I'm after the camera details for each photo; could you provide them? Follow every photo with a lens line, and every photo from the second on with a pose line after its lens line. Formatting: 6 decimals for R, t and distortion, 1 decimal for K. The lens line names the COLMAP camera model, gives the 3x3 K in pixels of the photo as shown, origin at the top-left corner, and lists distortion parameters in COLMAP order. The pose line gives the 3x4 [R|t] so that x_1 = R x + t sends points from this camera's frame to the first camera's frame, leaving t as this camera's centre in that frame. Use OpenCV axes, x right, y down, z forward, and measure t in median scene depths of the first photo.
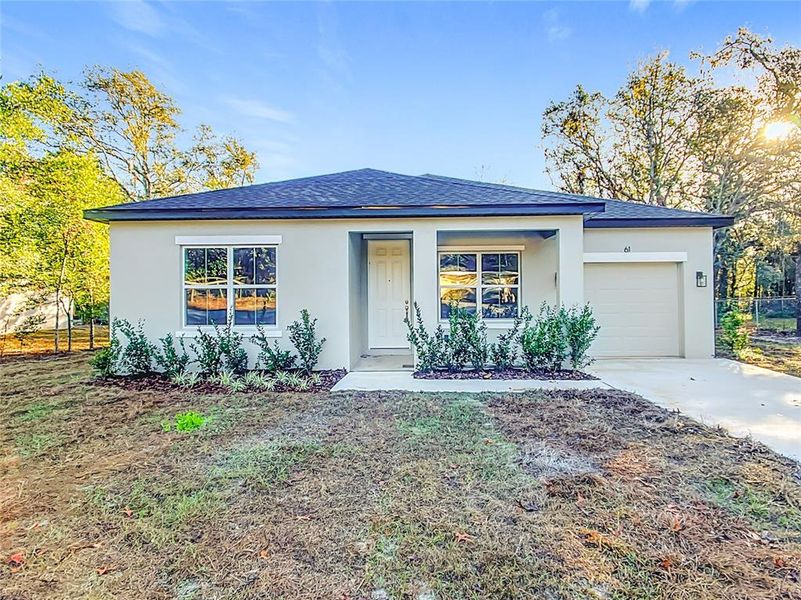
lens RADIAL K [[462.7, 0, 408.4], [0, 462.7, 285.3], [0, 0, 1]] dist [-0.007166, 0.001320]
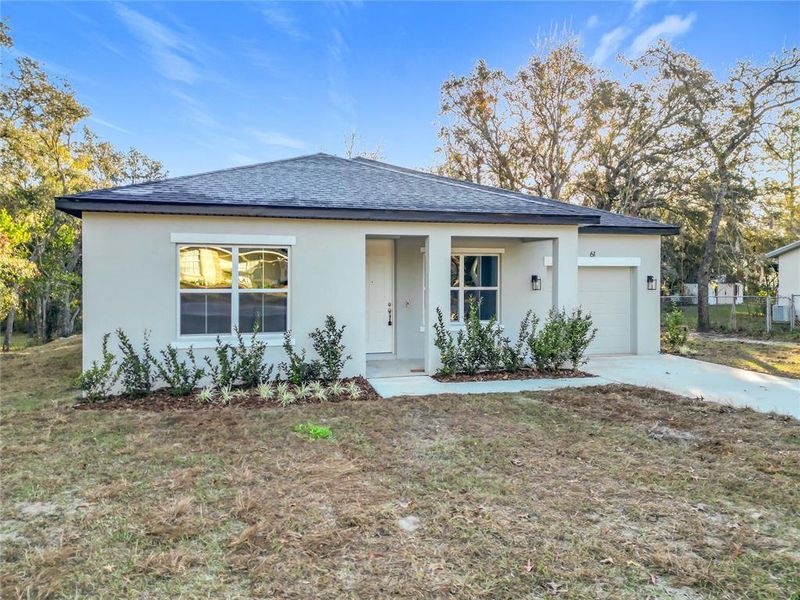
lens RADIAL K [[572.0, 0, 388.7], [0, 572.0, 282.7], [0, 0, 1]] dist [0.057111, -0.039937]
pose [[0.957227, 0.005011, 0.289295, -0.447509], [-0.010714, 0.999778, 0.018134, -0.038742], [-0.289140, -0.020458, 0.957068, -0.168214]]
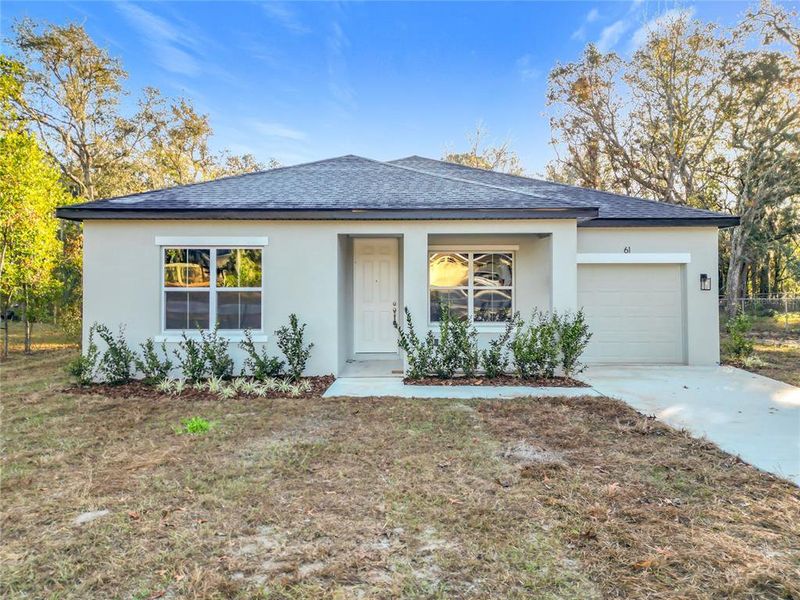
lens RADIAL K [[576.5, 0, 398.6], [0, 576.5, 265.8], [0, 0, 1]] dist [0.038740, -0.007091]
pose [[0.999719, 0.006397, 0.022814, -0.028821], [-0.006251, 0.999959, -0.006495, -0.043161], [-0.022854, 0.006351, 0.999719, -0.225792]]
